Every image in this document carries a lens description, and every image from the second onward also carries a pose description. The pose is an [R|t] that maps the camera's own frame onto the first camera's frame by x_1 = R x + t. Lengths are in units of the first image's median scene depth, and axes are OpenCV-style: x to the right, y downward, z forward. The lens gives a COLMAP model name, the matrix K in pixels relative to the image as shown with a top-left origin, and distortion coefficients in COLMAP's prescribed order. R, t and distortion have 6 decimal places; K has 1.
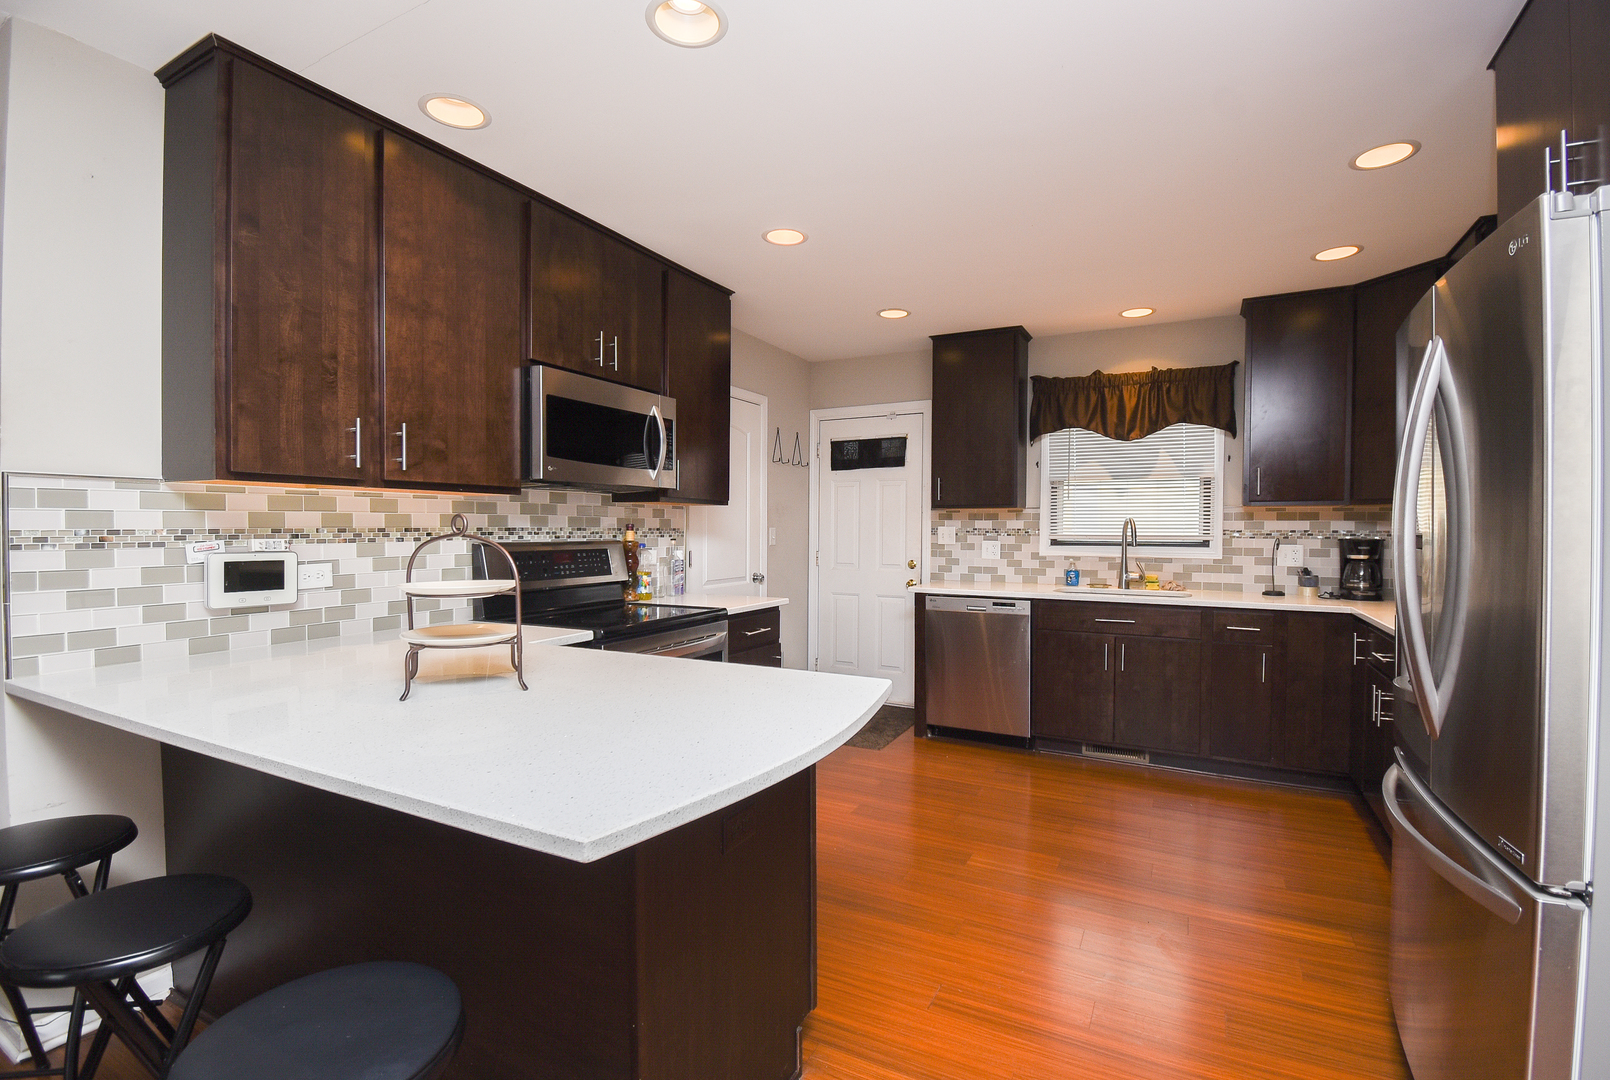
lens RADIAL K [[721.5, 0, 811.4], [0, 721.5, 540.4], [0, 0, 1]] dist [0.002324, 0.000074]
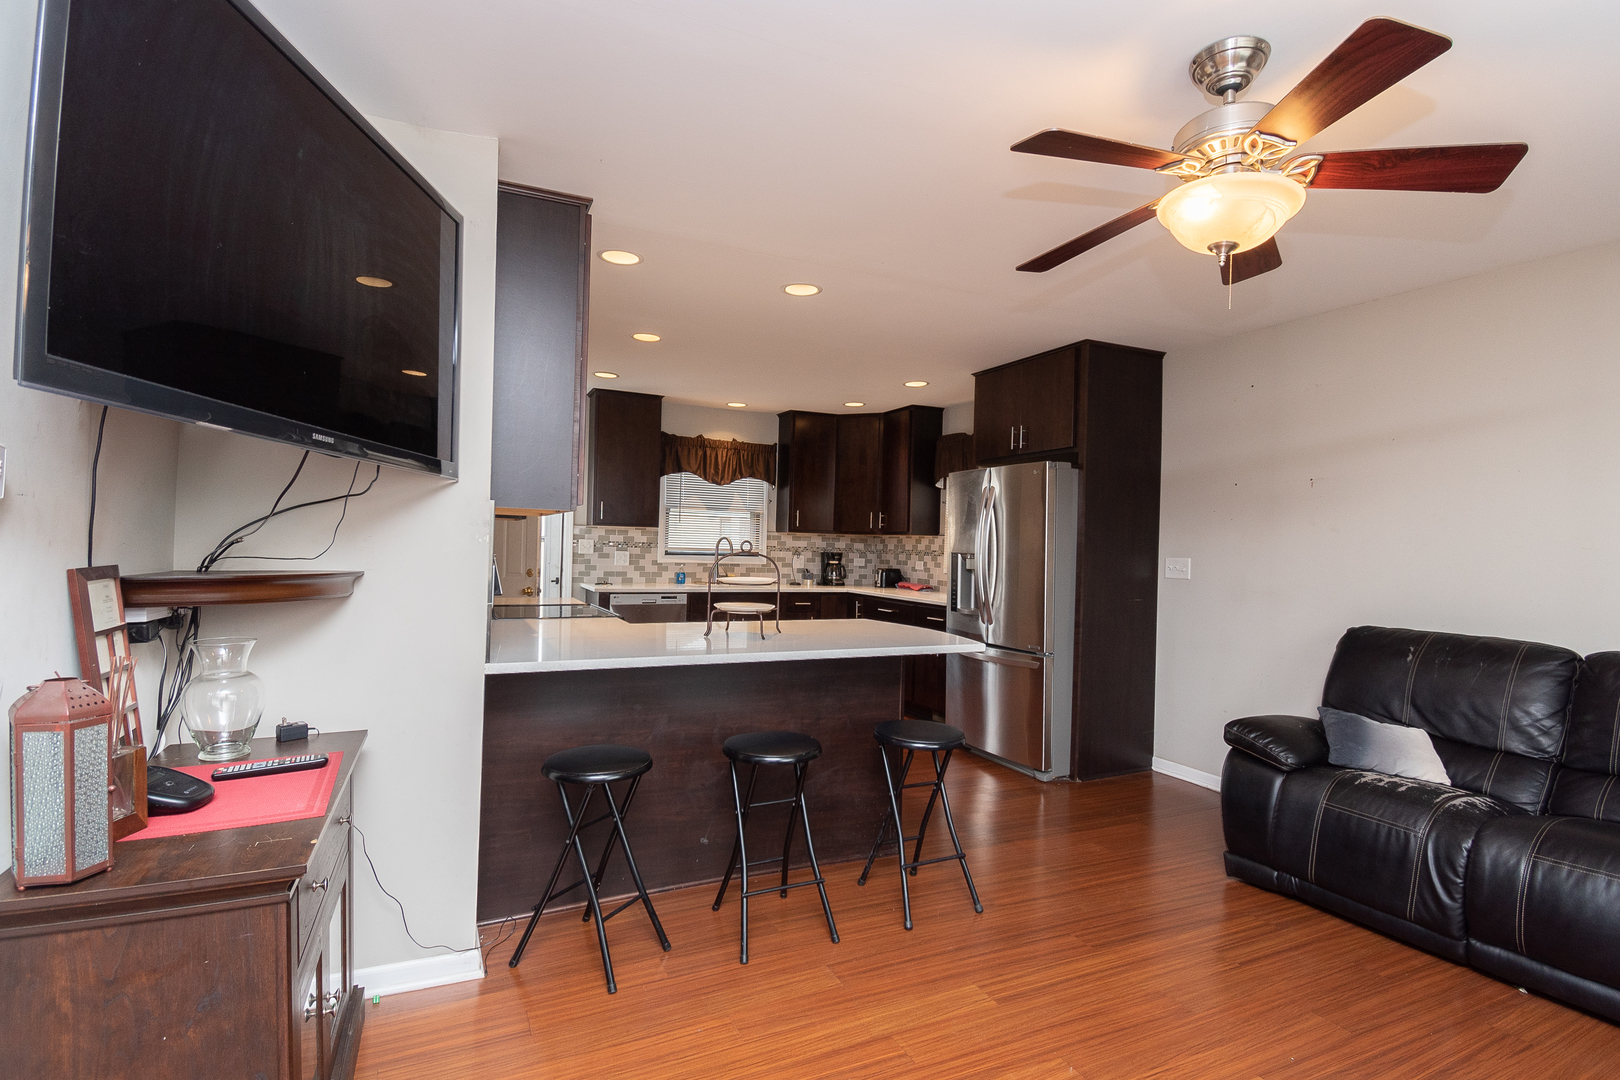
lens RADIAL K [[799.2, 0, 806.8], [0, 799.2, 546.6], [0, 0, 1]] dist [0.000467, -0.002140]
pose [[0.575849, 0.011919, 0.817469, -0.820061], [-0.010853, 0.999917, -0.006934, -0.001493], [-0.817484, -0.004878, 0.575931, -0.103766]]
